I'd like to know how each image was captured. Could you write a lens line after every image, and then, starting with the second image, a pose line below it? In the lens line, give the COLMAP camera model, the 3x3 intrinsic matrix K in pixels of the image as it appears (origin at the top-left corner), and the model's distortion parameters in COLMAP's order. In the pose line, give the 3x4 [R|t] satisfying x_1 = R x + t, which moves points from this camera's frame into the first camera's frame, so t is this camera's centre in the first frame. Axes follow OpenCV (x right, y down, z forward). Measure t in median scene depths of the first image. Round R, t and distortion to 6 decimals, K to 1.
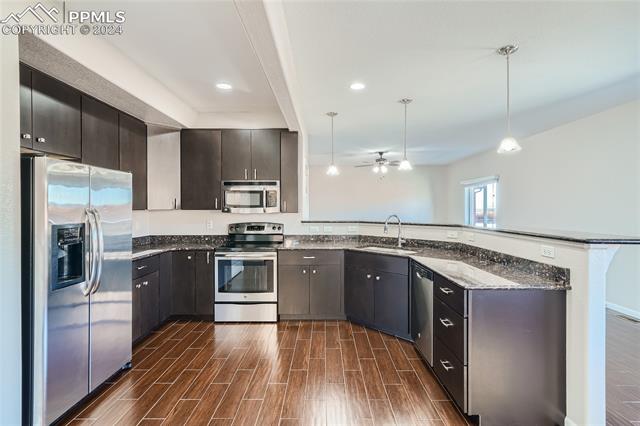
lens RADIAL K [[302.0, 0, 322.4], [0, 302.0, 208.5], [0, 0, 1]] dist [-0.000630, 0.000038]
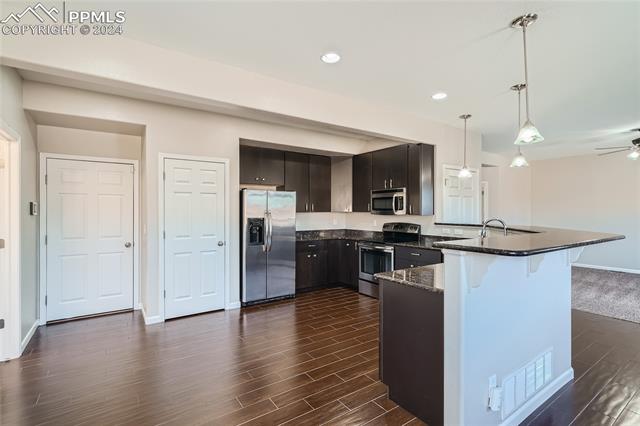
lens RADIAL K [[313.1, 0, 322.4], [0, 313.1, 210.7], [0, 0, 1]] dist [-0.000880, 0.000173]
pose [[0.565671, 0.000126, -0.824631, 0.712999], [-0.003454, 0.999992, -0.002217, 0.001437], [0.824624, 0.004102, 0.565666, 0.038008]]
